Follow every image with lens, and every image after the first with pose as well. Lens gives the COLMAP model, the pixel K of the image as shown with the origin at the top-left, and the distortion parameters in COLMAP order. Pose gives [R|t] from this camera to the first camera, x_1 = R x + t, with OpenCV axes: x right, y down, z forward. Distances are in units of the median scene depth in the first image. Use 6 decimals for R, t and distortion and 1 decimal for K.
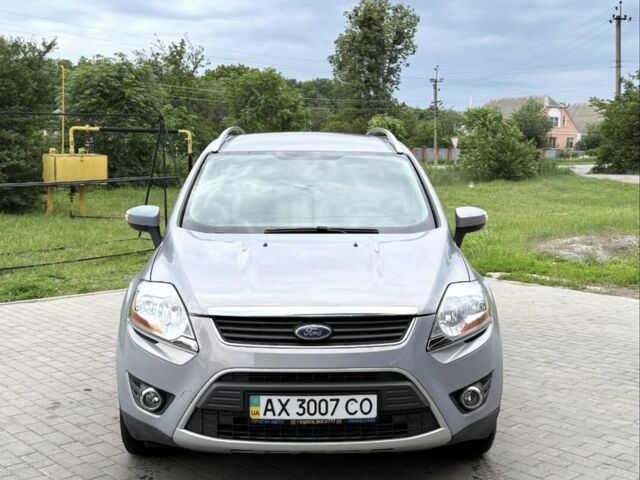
lens RADIAL K [[783.1, 0, 320.0], [0, 783.1, 240.0], [0, 0, 1]] dist [0.137913, -0.258071]
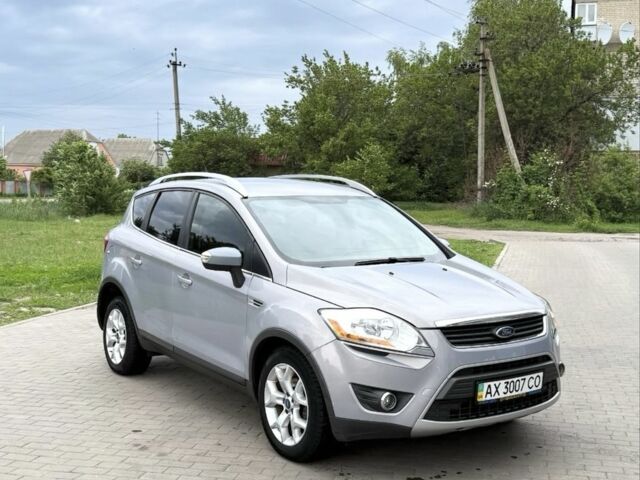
lens RADIAL K [[783.1, 0, 320.0], [0, 783.1, 240.0], [0, 0, 1]] dist [0.137913, -0.258071]
pose [[0.842682, -0.036095, 0.537201, -0.994668], [0.058430, 0.997988, -0.024600, -0.027381], [-0.535232, 0.052119, 0.843096, 0.003584]]
